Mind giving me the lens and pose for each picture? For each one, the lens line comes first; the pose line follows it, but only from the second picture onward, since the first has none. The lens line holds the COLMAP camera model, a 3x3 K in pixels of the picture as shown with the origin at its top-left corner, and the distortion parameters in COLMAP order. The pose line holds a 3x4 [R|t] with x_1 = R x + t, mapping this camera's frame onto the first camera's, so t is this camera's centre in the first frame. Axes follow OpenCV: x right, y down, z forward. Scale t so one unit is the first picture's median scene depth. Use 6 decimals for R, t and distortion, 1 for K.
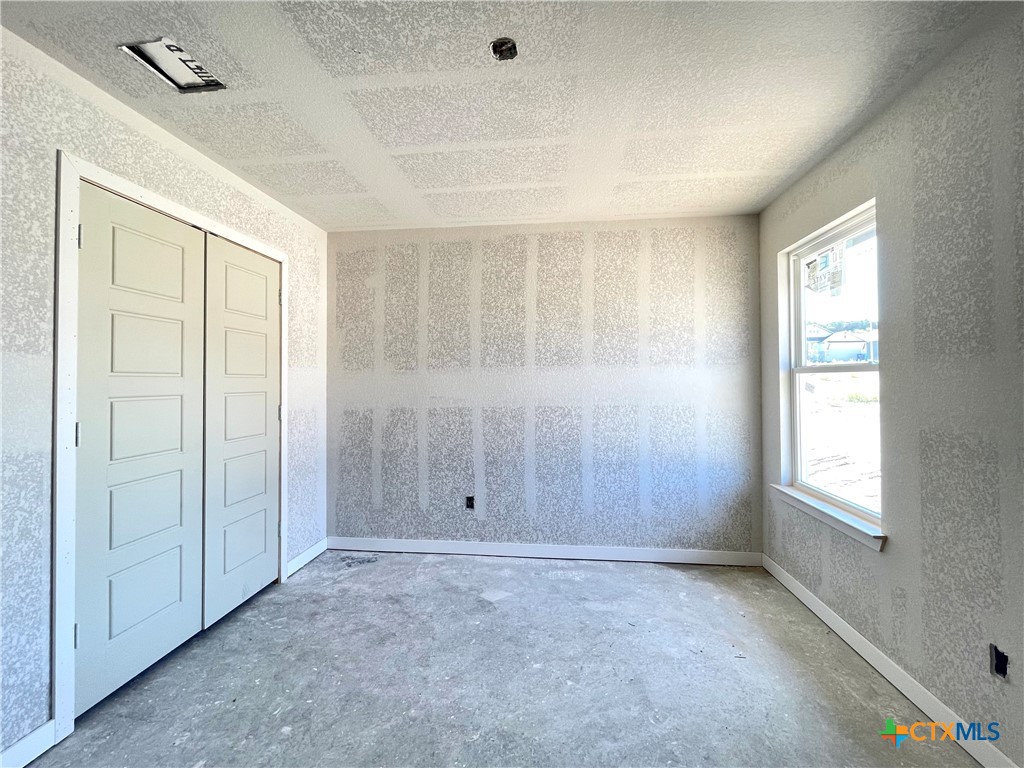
lens RADIAL K [[446.2, 0, 511.7], [0, 446.2, 374.6], [0, 0, 1]] dist [-0.001132, -0.000131]
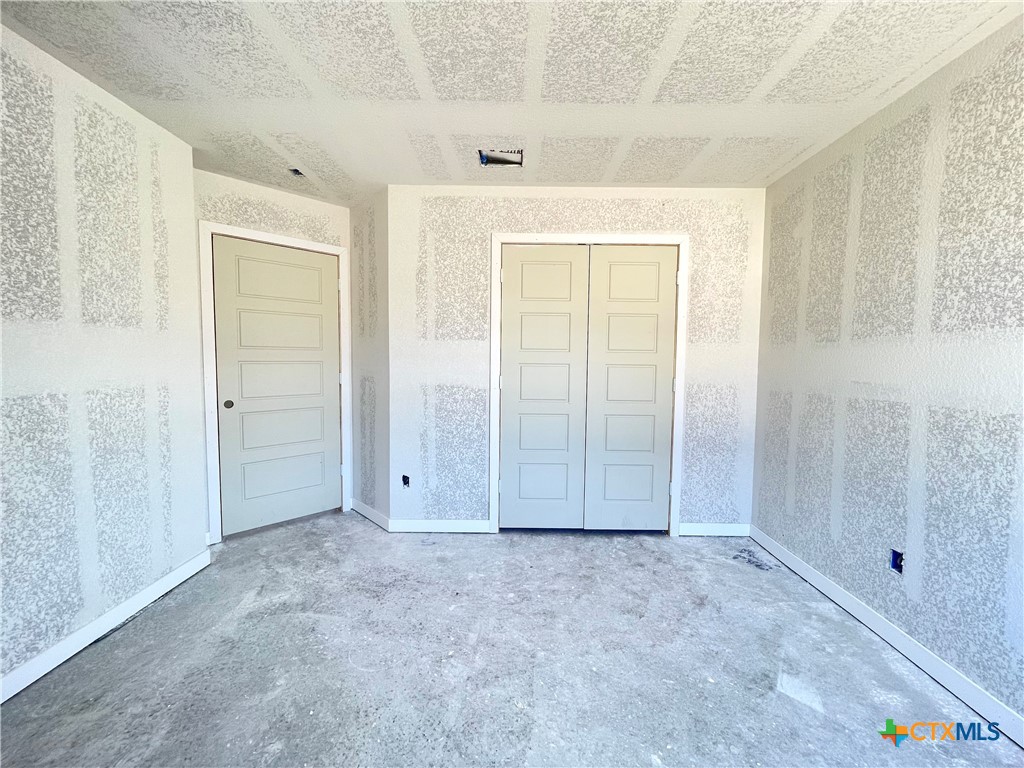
lens RADIAL K [[412.6, 0, 512.0], [0, 412.6, 384.0], [0, 0, 1]] dist [-0.001553, -0.000014]
pose [[0.106154, 0.070052, -0.991879, 0.404159], [0.003066, 0.997487, 0.070776, 0.009010], [0.994345, -0.010554, 0.105673, 0.452323]]
